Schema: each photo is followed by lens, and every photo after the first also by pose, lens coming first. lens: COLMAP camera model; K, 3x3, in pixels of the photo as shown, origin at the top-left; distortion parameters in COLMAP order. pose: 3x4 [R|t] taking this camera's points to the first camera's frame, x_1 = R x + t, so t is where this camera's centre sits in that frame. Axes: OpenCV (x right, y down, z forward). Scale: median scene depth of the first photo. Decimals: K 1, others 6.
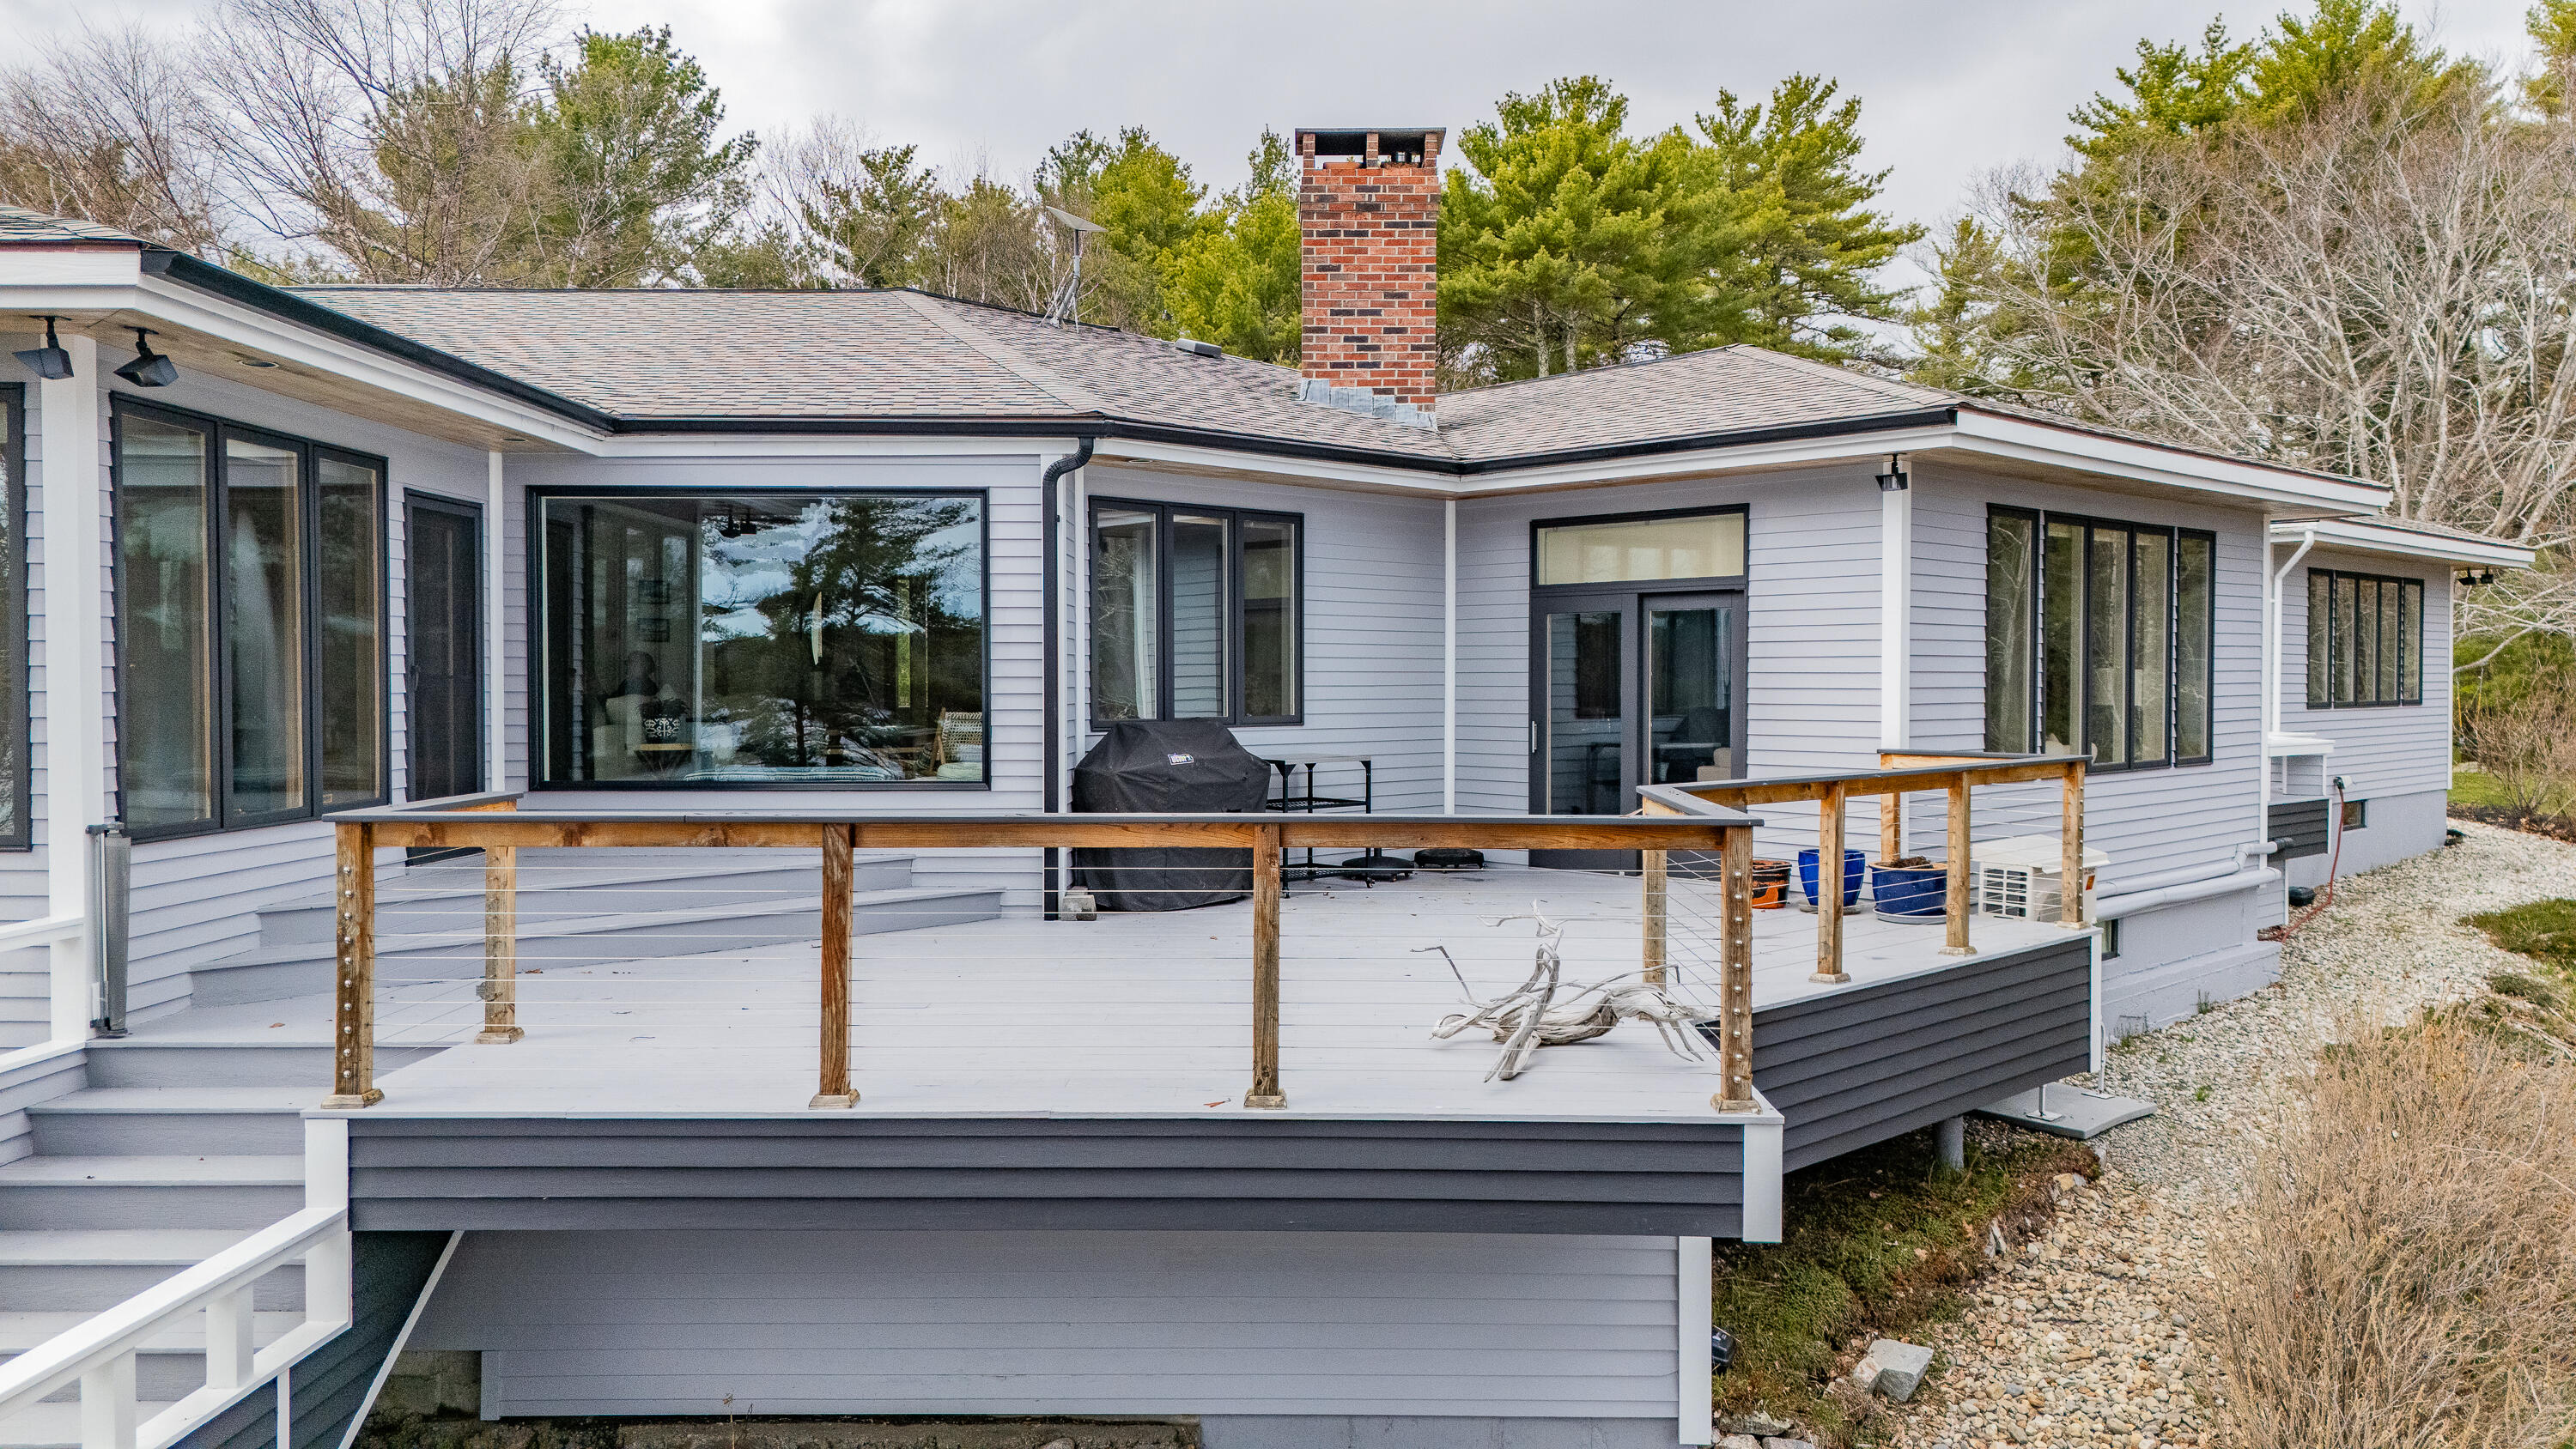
lens RADIAL K [[1850.3, 0, 1288.0], [0, 1850.3, 724.5], [0, 0, 1]] dist [0.109968, -0.070103]
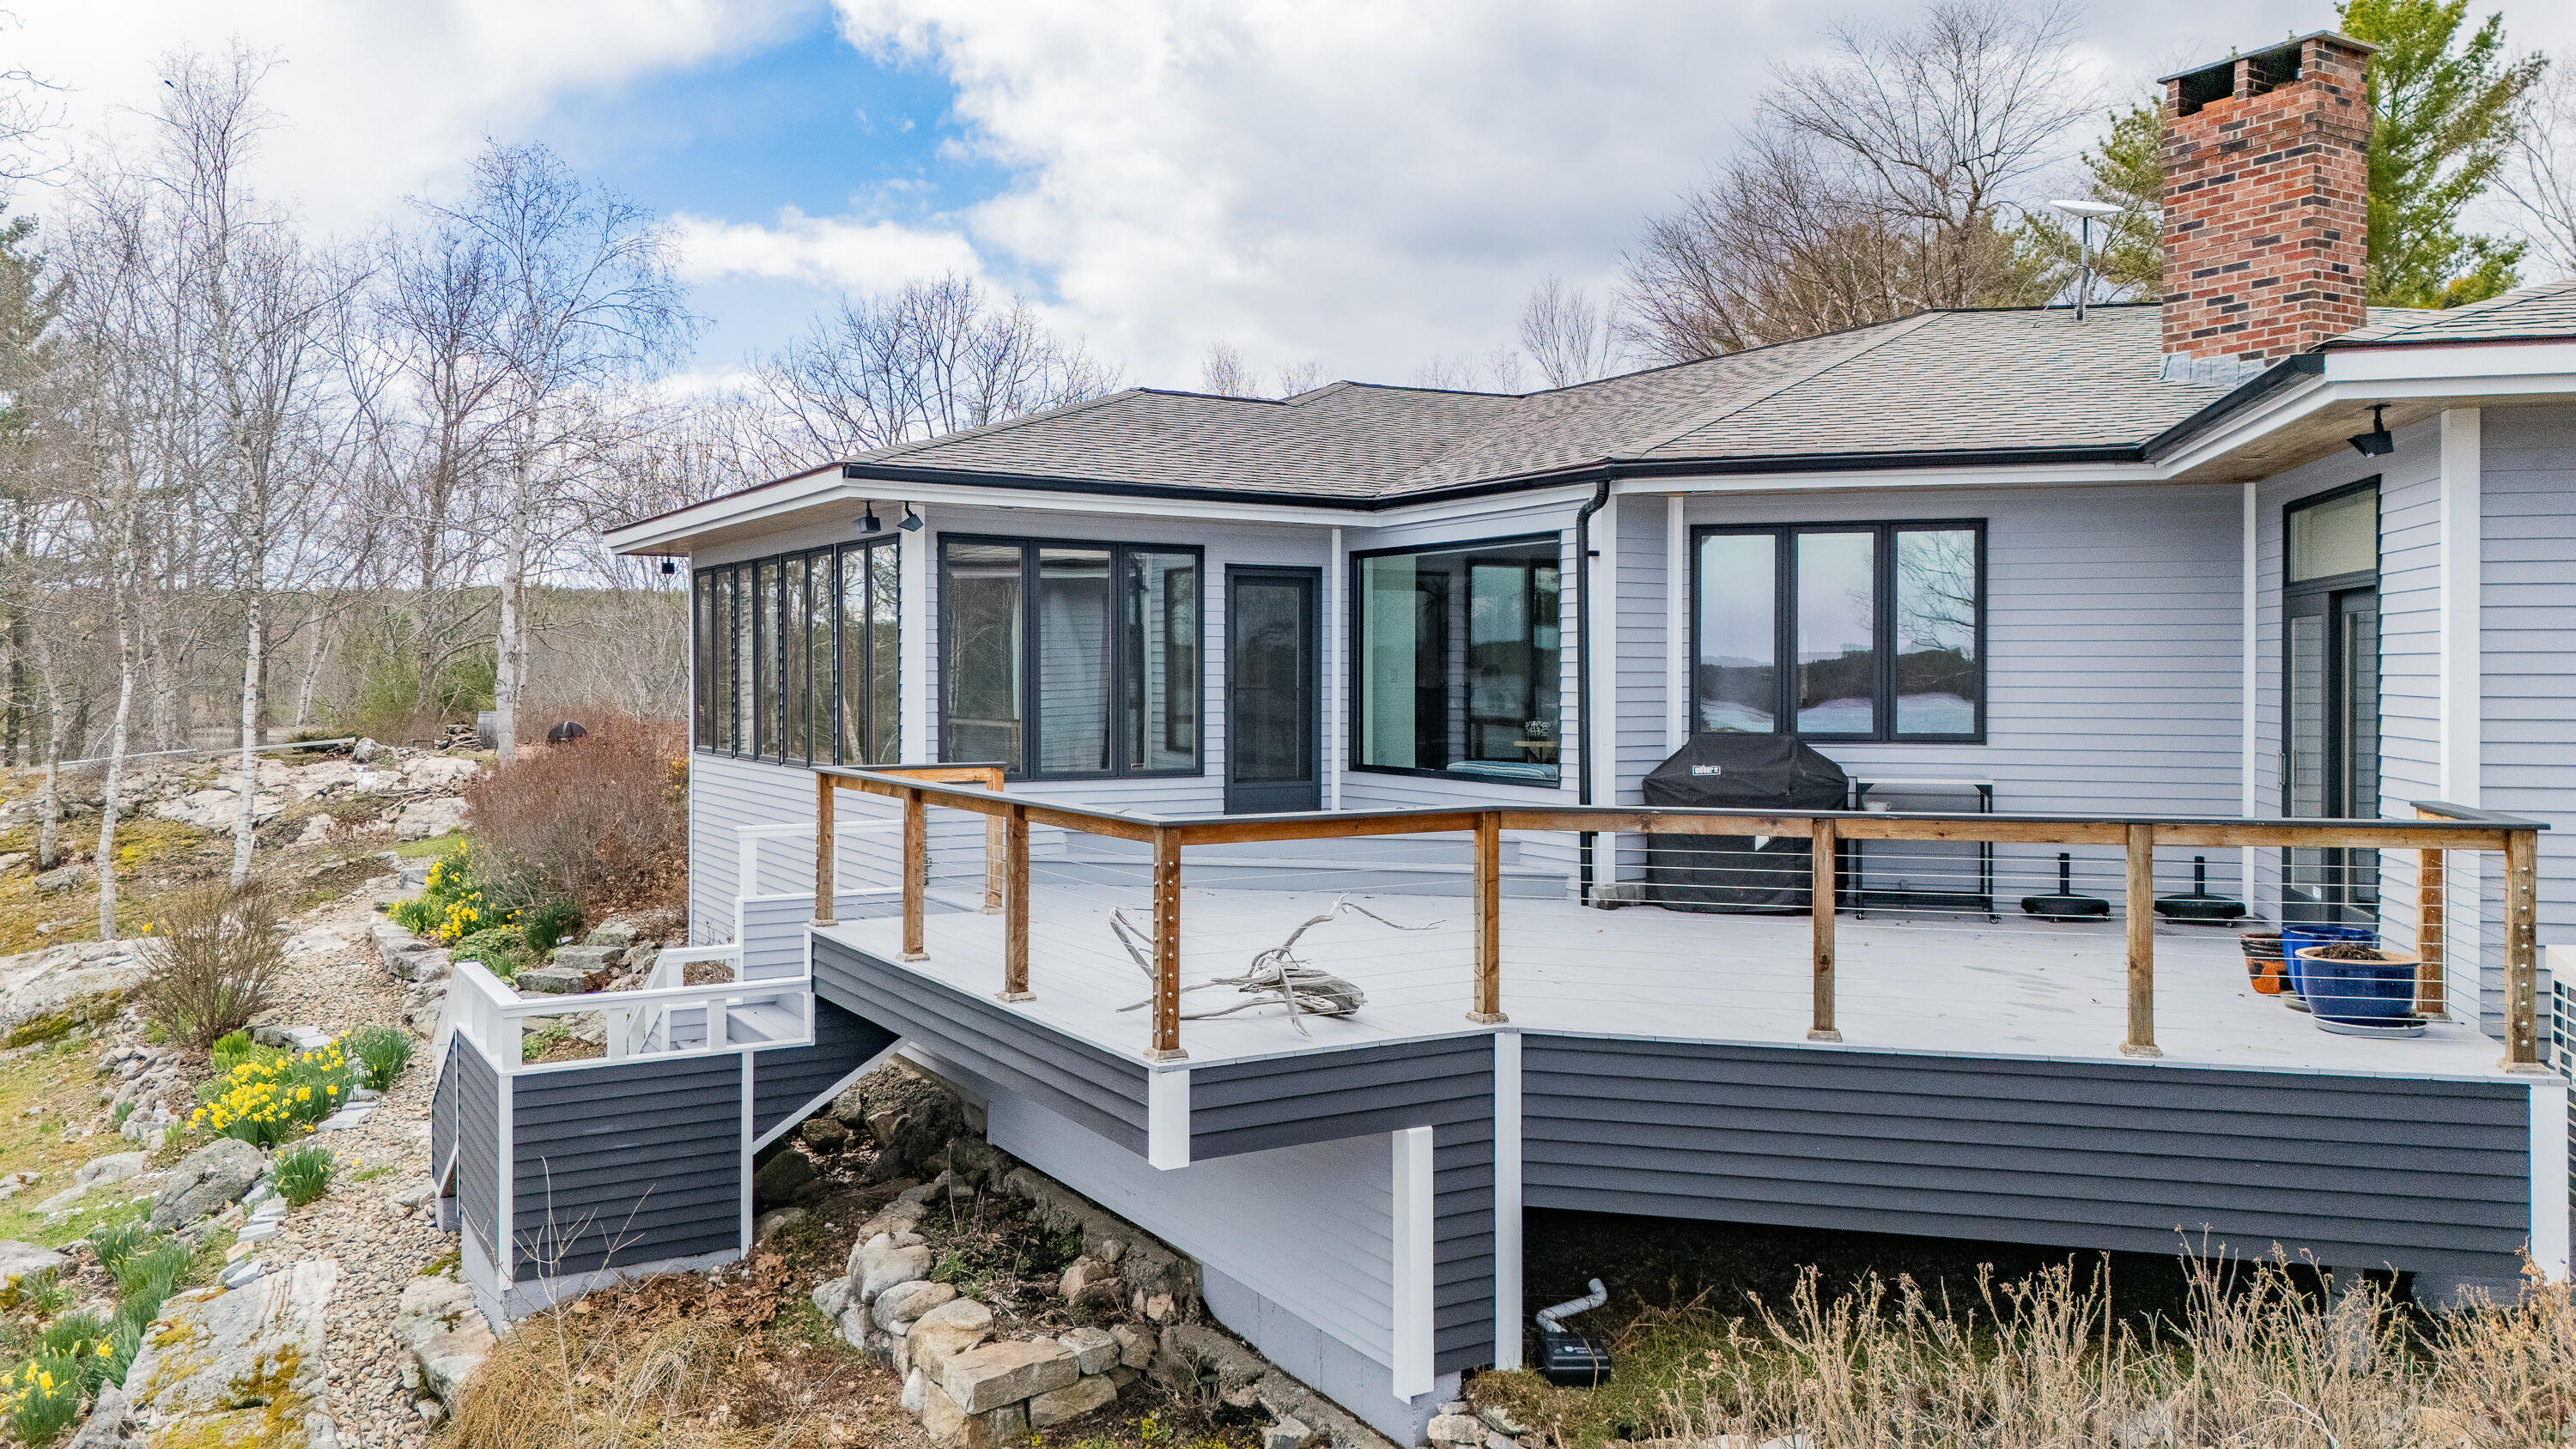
lens RADIAL K [[1838.7, 0, 1281.2], [0, 1838.7, 680.7], [0, 0, 1]] dist [0.084068, -0.067298]
pose [[0.539112, 0.005262, -0.842218, 0.536475], [-0.021636, 0.999737, -0.007603, -0.014739], [0.841956, 0.022321, 0.539084, 0.168293]]
